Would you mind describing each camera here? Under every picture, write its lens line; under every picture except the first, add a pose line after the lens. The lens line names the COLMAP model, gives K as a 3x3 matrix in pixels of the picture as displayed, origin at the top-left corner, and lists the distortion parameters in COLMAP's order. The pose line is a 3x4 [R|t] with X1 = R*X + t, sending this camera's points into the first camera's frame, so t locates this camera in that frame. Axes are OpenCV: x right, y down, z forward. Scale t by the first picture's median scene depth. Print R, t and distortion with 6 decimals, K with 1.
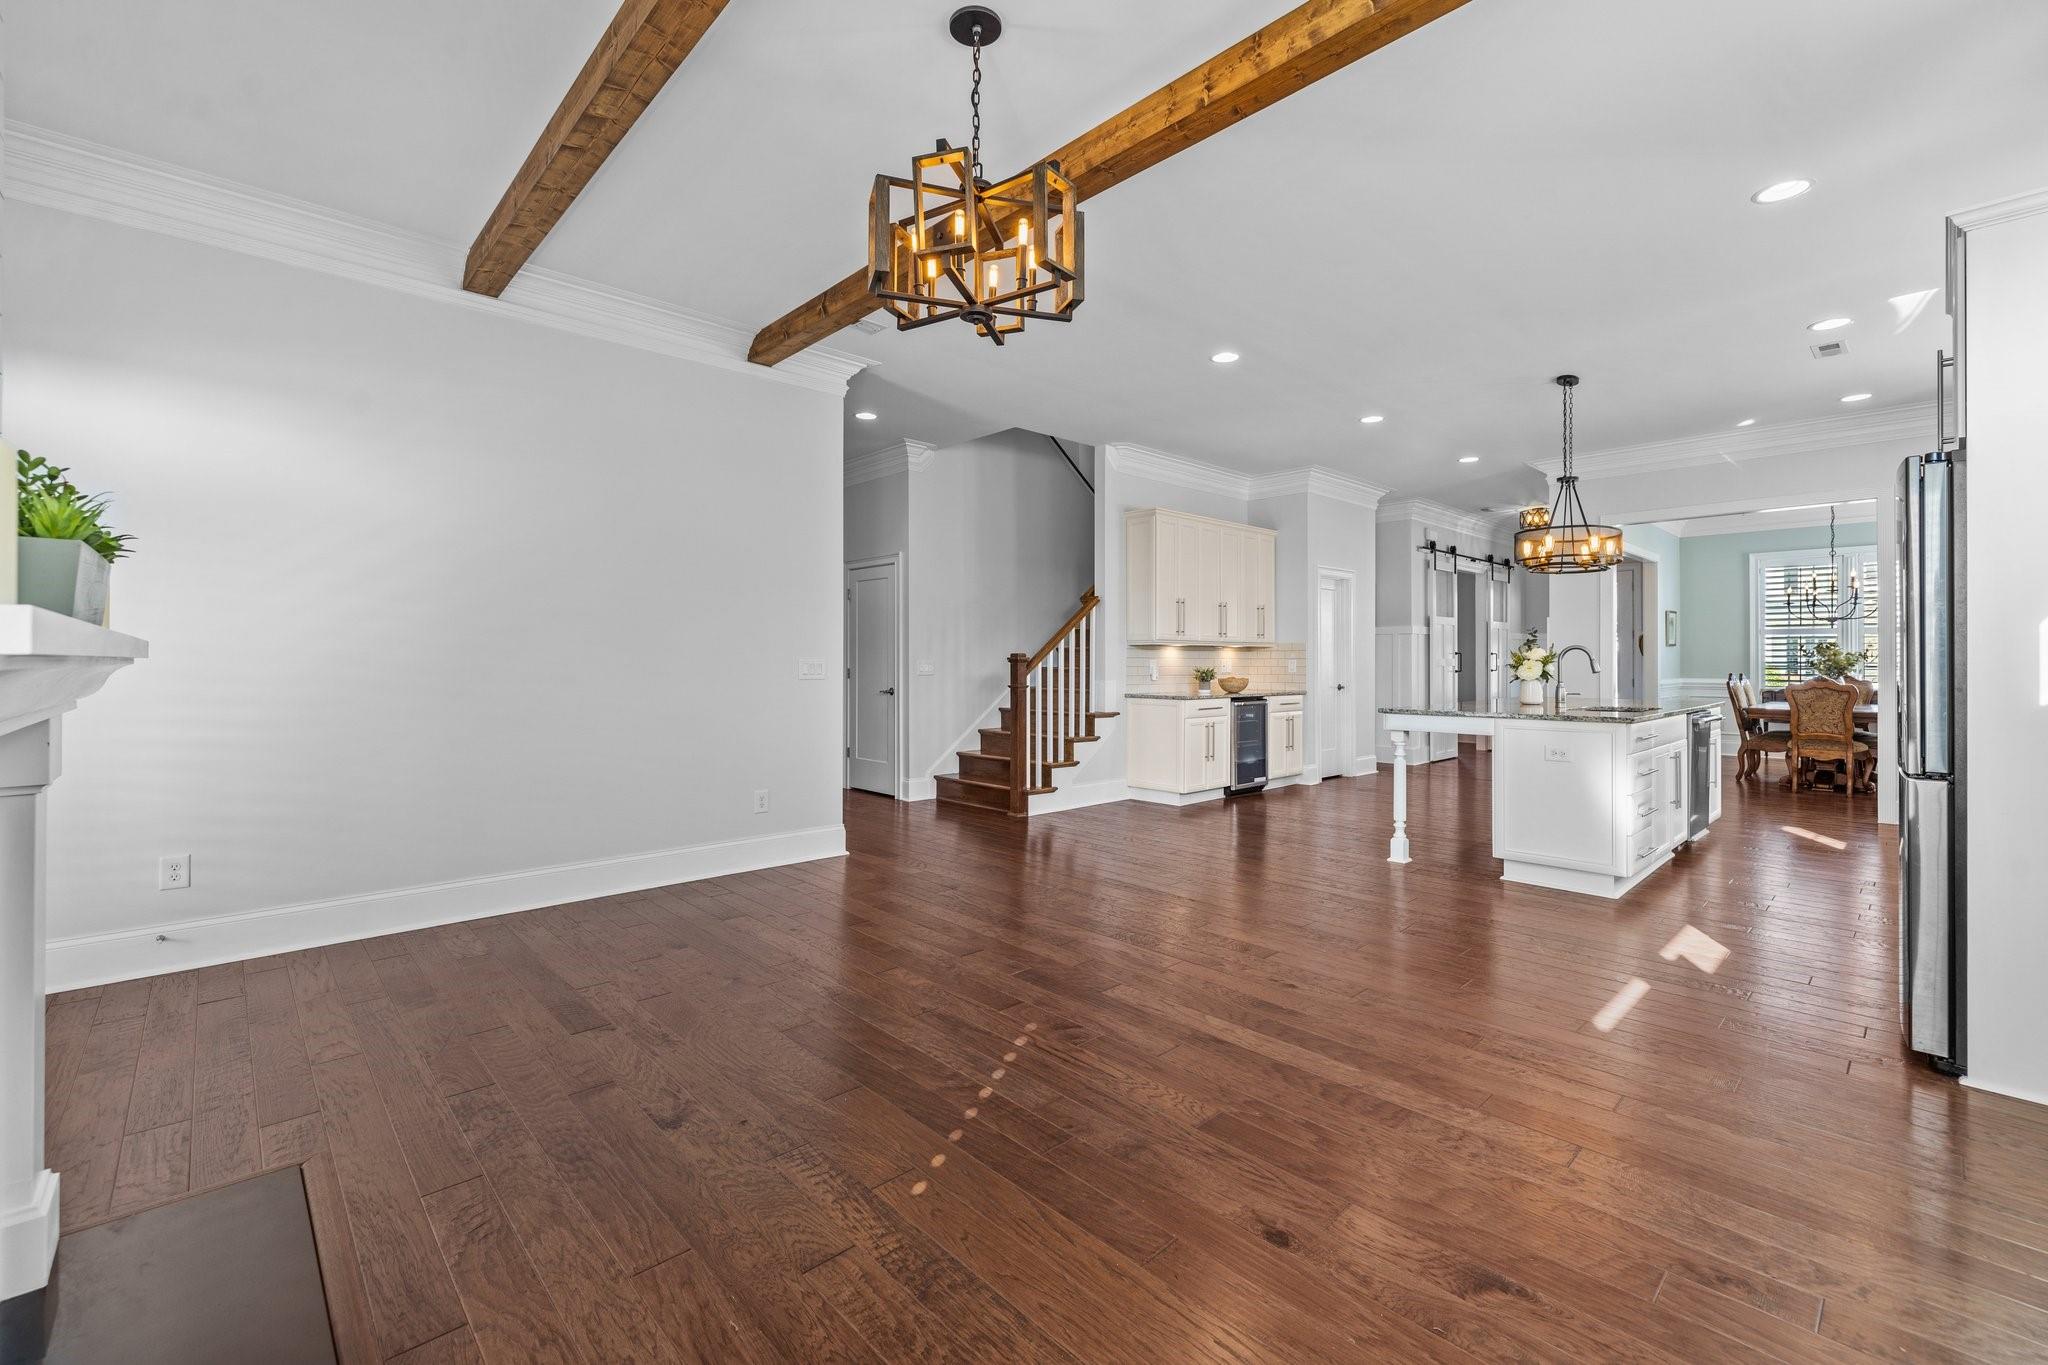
lens RADIAL K [[869.5, 0, 1017.5], [0, 869.5, 654.9], [0, 0, 1]] dist [0.002819, -0.000501]
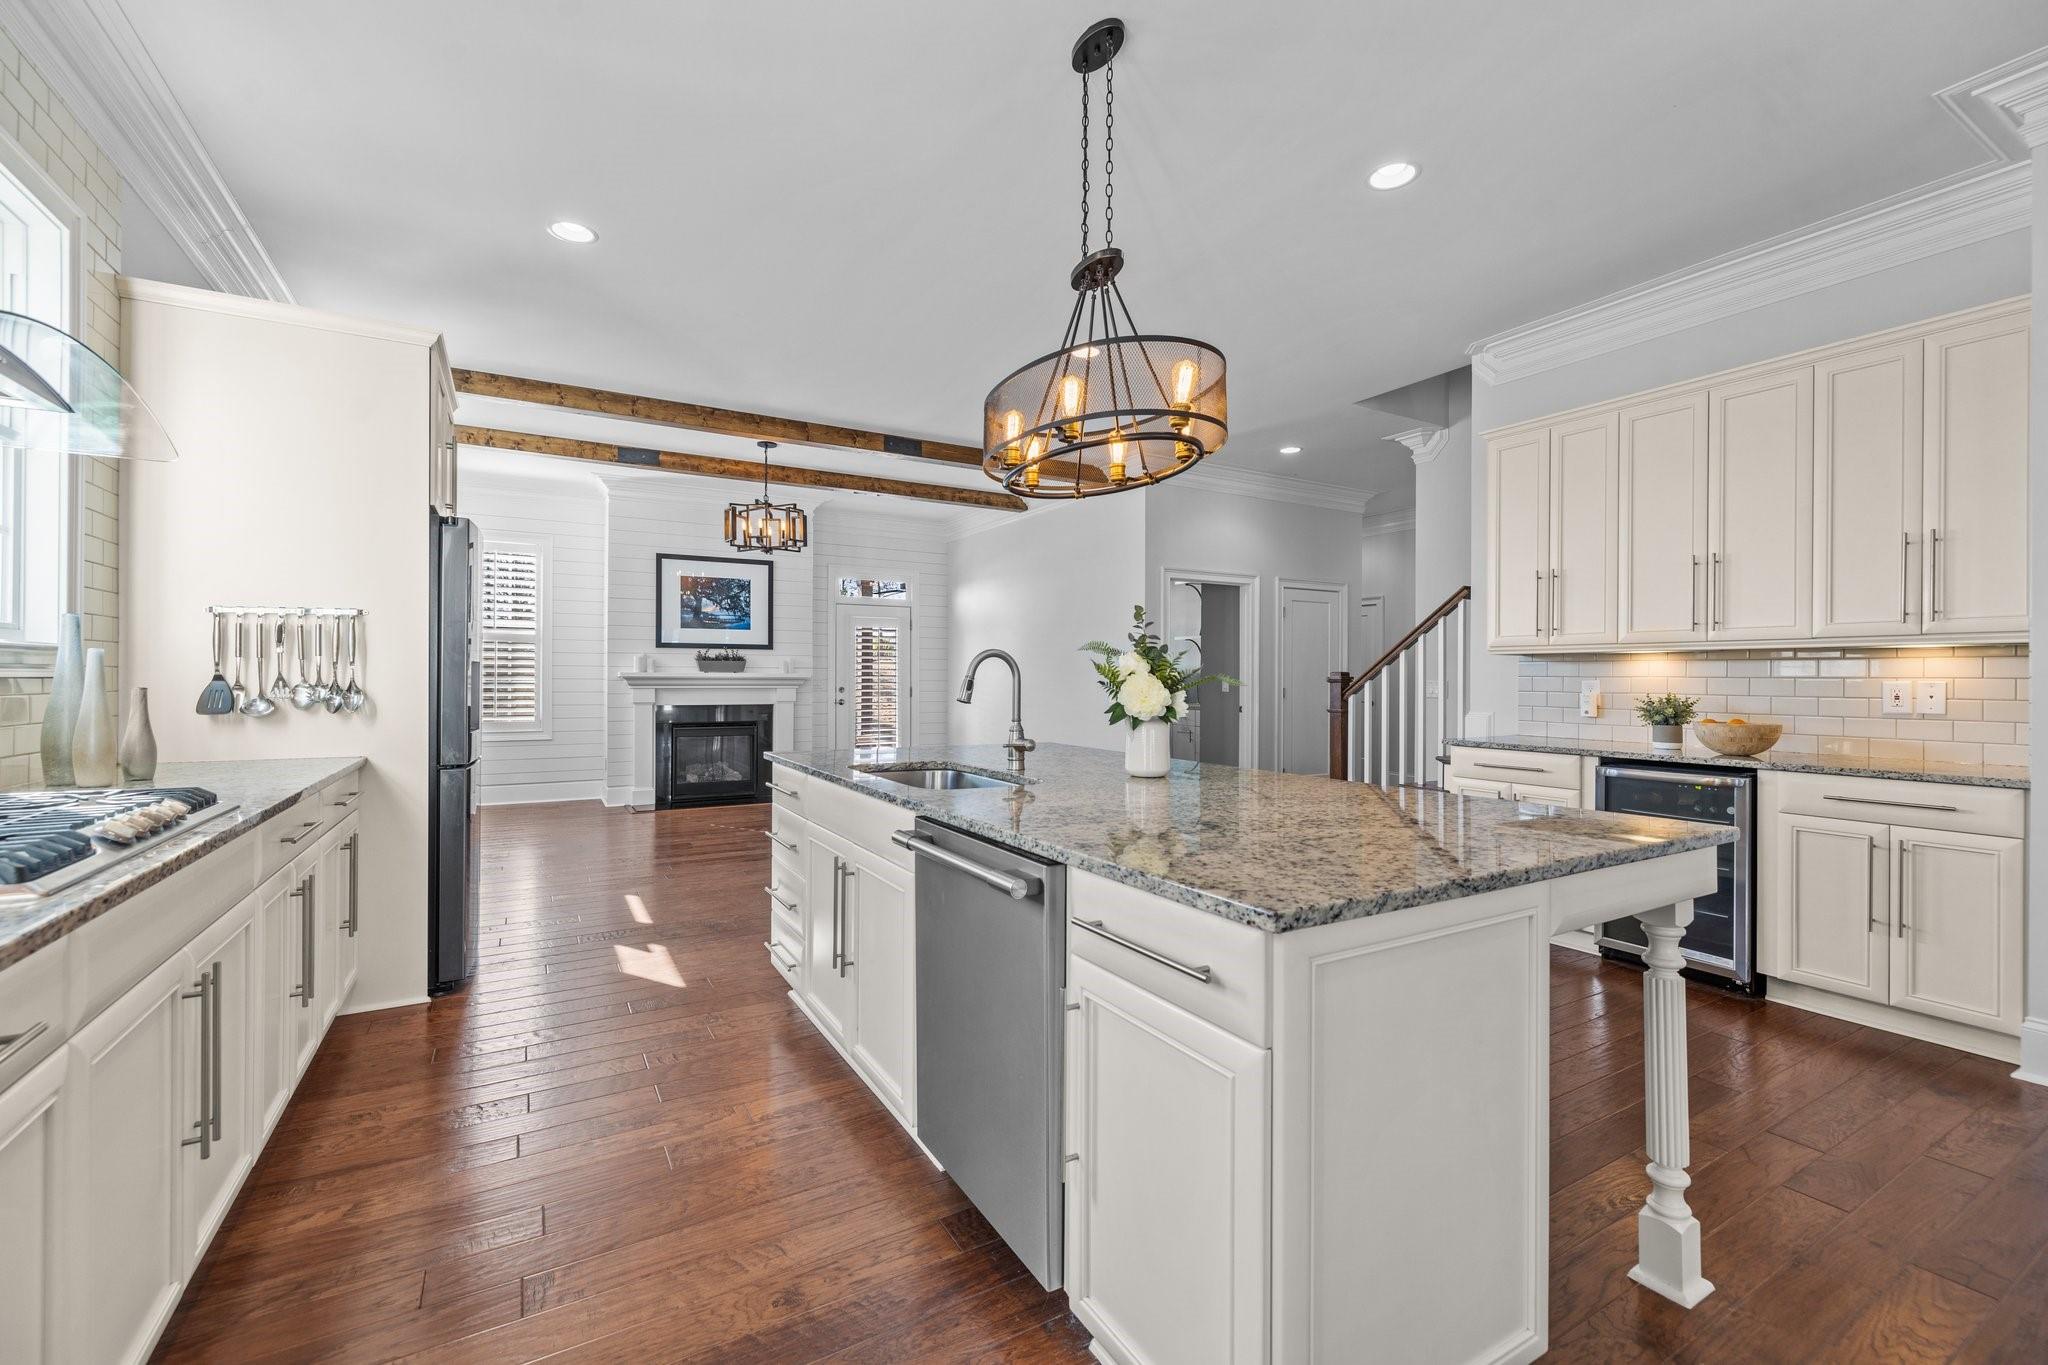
lens RADIAL K [[869.5, 0, 1027.9], [0, 869.5, 682.6], [0, 0, 1]] dist [0.002819, -0.000501]
pose [[-0.223880, 0.002046, -0.974614, 0.880018], [0.001657, 0.999997, 0.001719, 0.007295], [0.974615, -0.001230, -0.223883, 0.874018]]
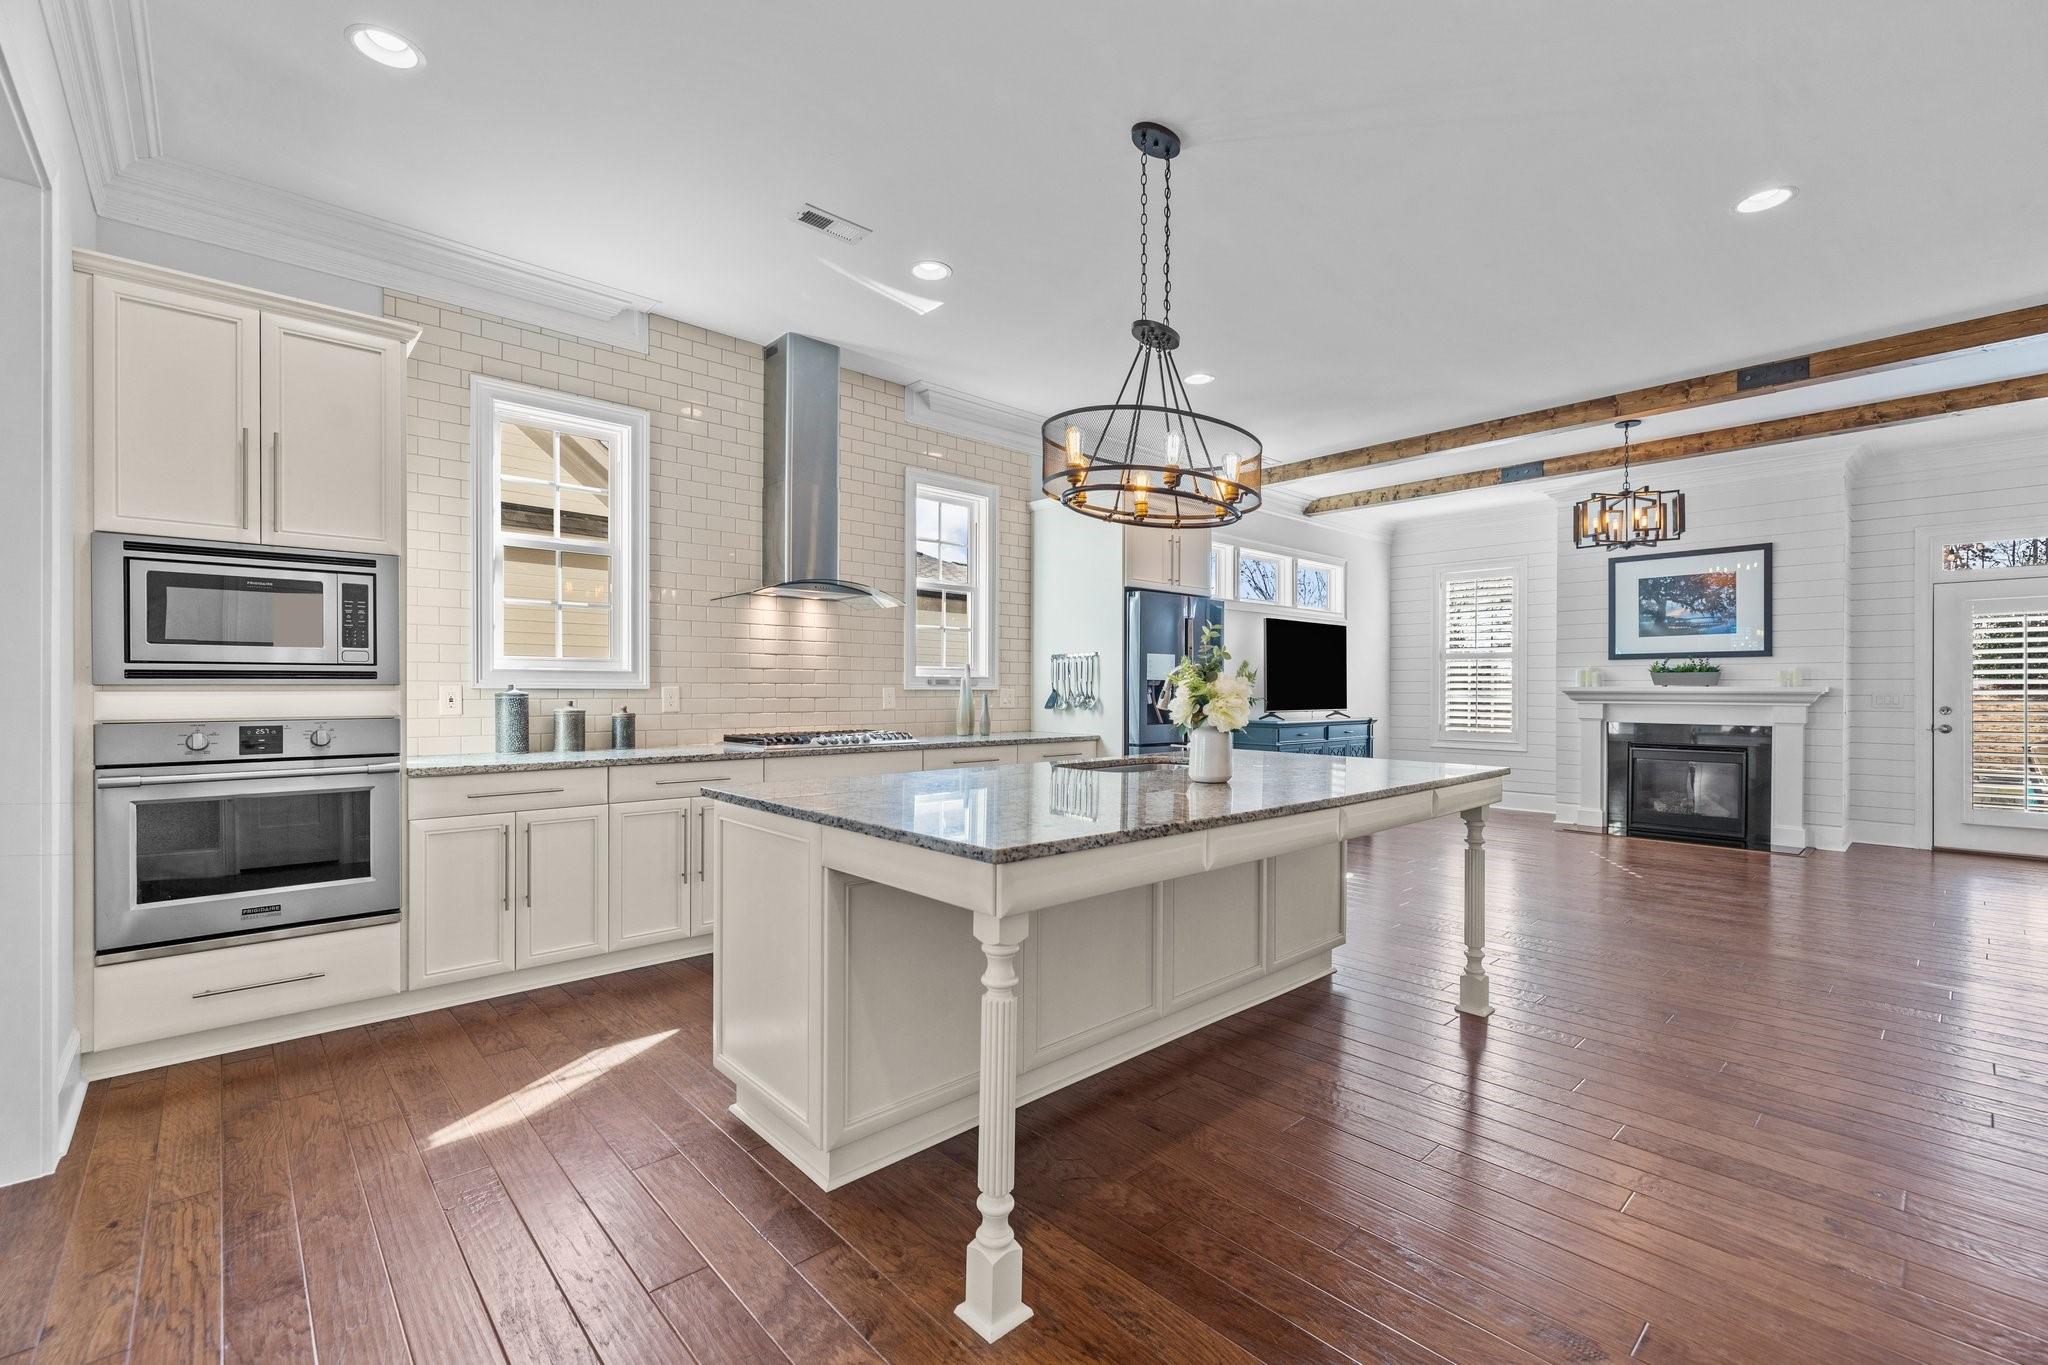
lens RADIAL K [[869.5, 0, 1013.7], [0, 869.5, 691.4], [0, 0, 1]] dist [0.002819, -0.000501]
pose [[-0.999859, -0.004207, 0.016253, 0.573135], [-0.004267, 0.999984, -0.003703, 0.008082], [-0.016237, -0.003772, -0.999861, 1.233242]]
